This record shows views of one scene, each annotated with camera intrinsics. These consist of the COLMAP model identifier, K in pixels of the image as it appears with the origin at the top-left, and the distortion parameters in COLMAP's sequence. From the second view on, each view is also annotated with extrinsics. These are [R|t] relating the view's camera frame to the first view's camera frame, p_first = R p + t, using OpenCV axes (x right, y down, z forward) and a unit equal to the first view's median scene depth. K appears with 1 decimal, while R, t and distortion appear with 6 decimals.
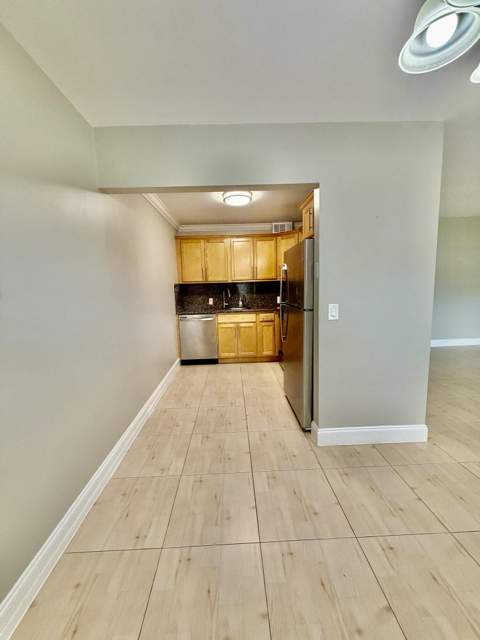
lens RADIAL K [[254.4, 0, 239.5], [0, 254.4, 317.9], [0, 0, 1]] dist [0.000888, -0.000048]
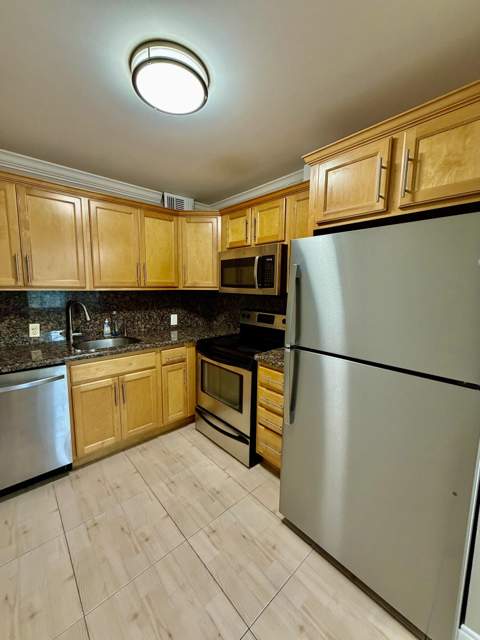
lens RADIAL K [[254.4, 0, 239.3], [0, 254.4, 318.3], [0, 0, 1]] dist [0.000888, -0.000048]
pose [[0.758061, -0.043119, 0.650757, -0.147051], [0.047979, 0.998795, 0.010290, -0.083442], [-0.650417, 0.023422, 0.759217, 0.477356]]
